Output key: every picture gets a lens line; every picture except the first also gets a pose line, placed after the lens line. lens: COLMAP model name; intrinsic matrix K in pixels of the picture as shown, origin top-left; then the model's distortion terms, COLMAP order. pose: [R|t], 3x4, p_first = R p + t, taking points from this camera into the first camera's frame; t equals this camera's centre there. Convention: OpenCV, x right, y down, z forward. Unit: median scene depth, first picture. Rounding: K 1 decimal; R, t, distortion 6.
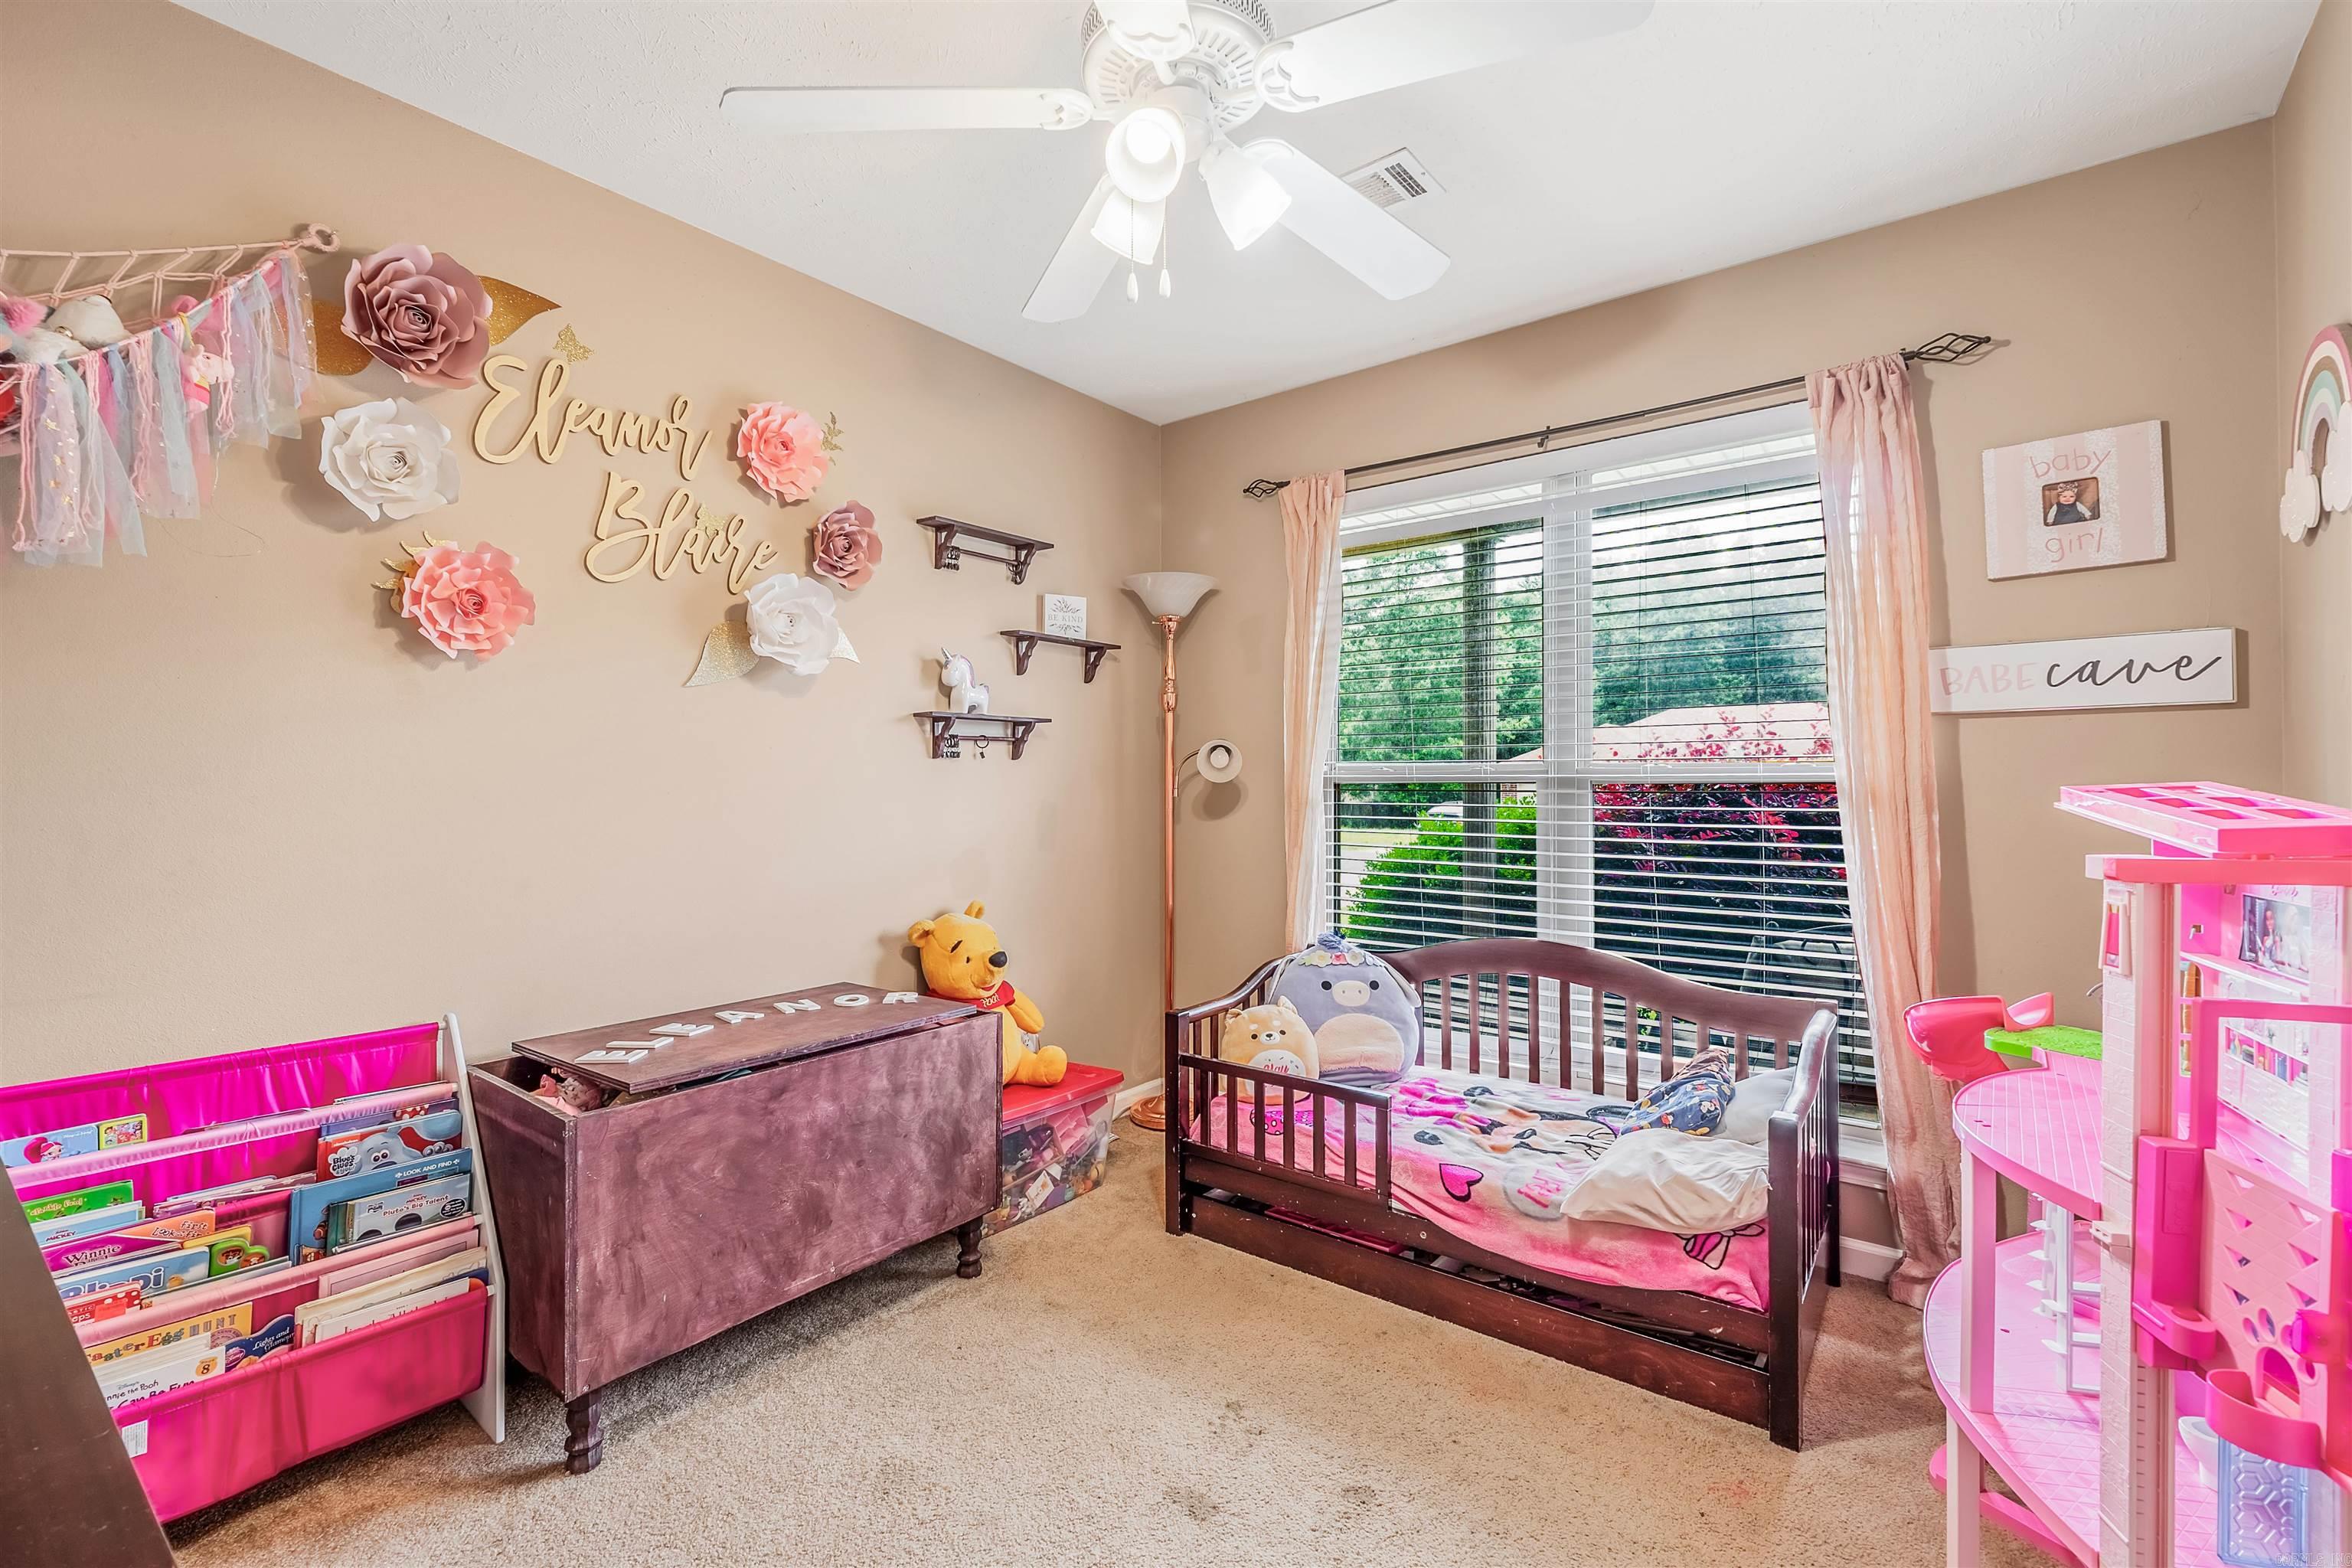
lens RADIAL K [[1050.0, 0, 1160.6], [0, 1050.0, 756.2], [0, 0, 1]] dist [-0.003791, -0.000493]
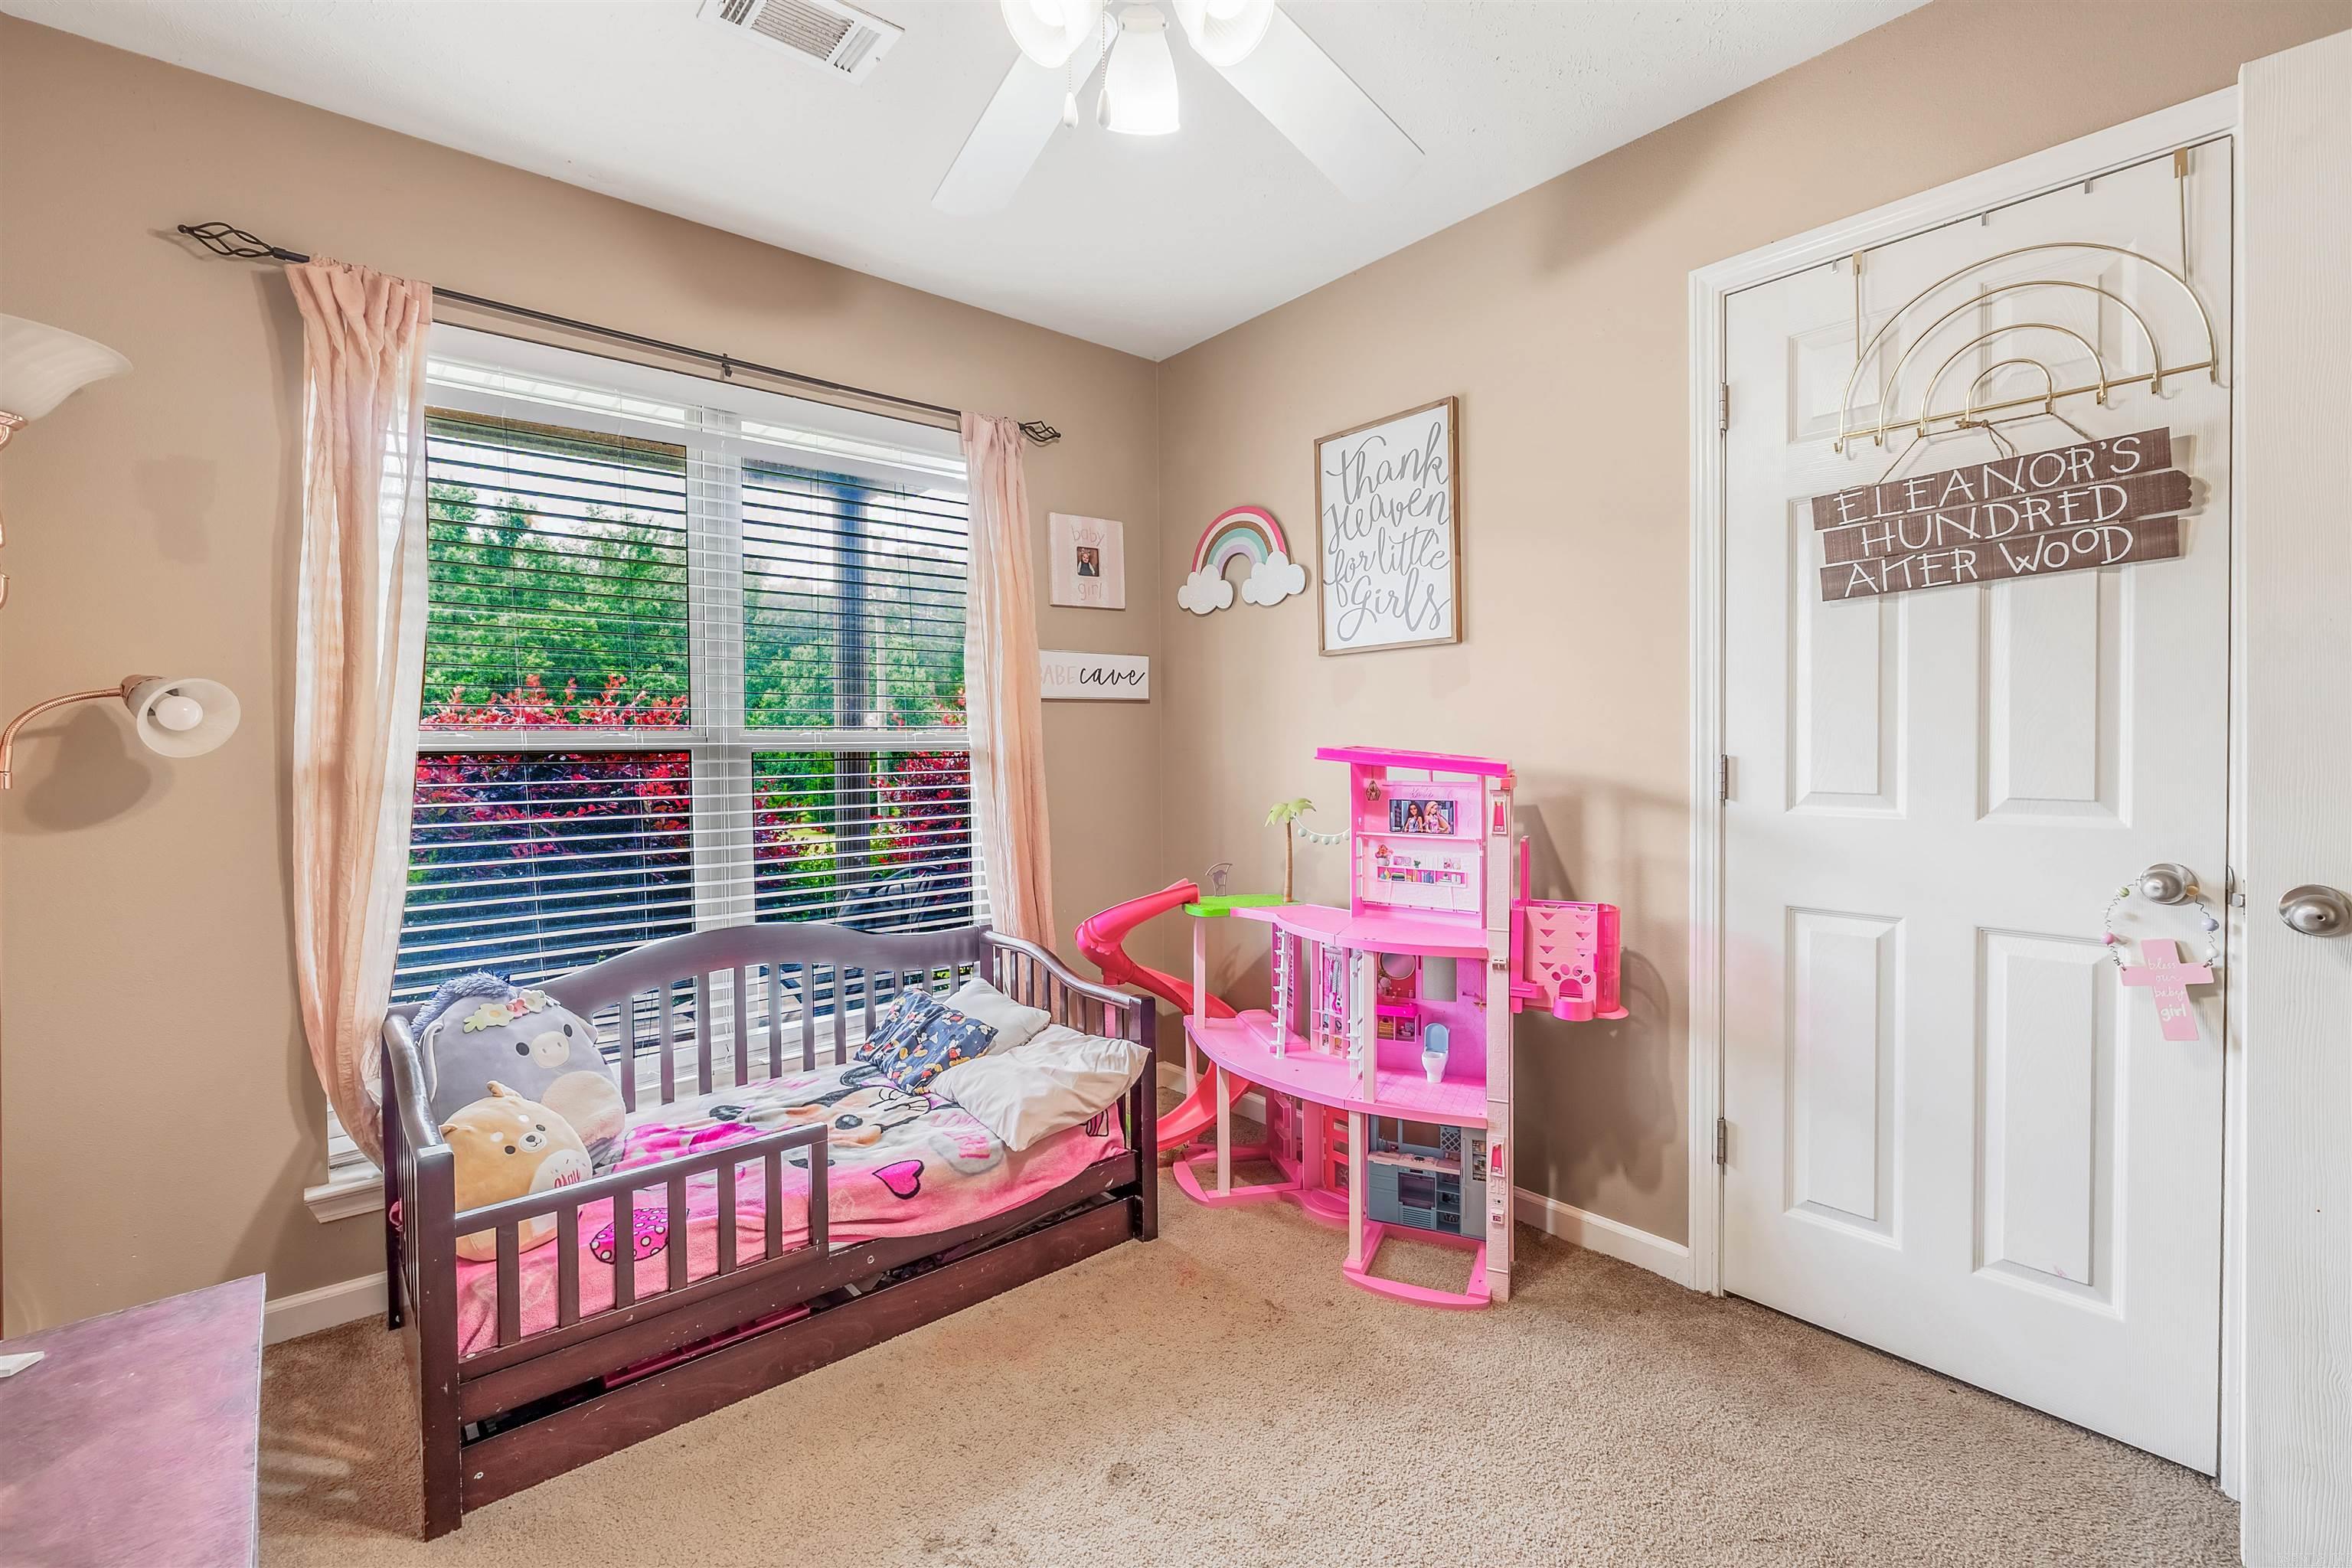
lens RADIAL K [[1041.0, 0, 1179.2], [0, 1041.0, 751.1], [0, 0, 1]] dist [-0.002159, -0.000507]
pose [[0.164880, -0.006765, 0.986290, -0.514115], [-0.013717, 0.999864, 0.009151, 0.012542], [-0.986218, -0.015038, 0.164765, 0.541136]]
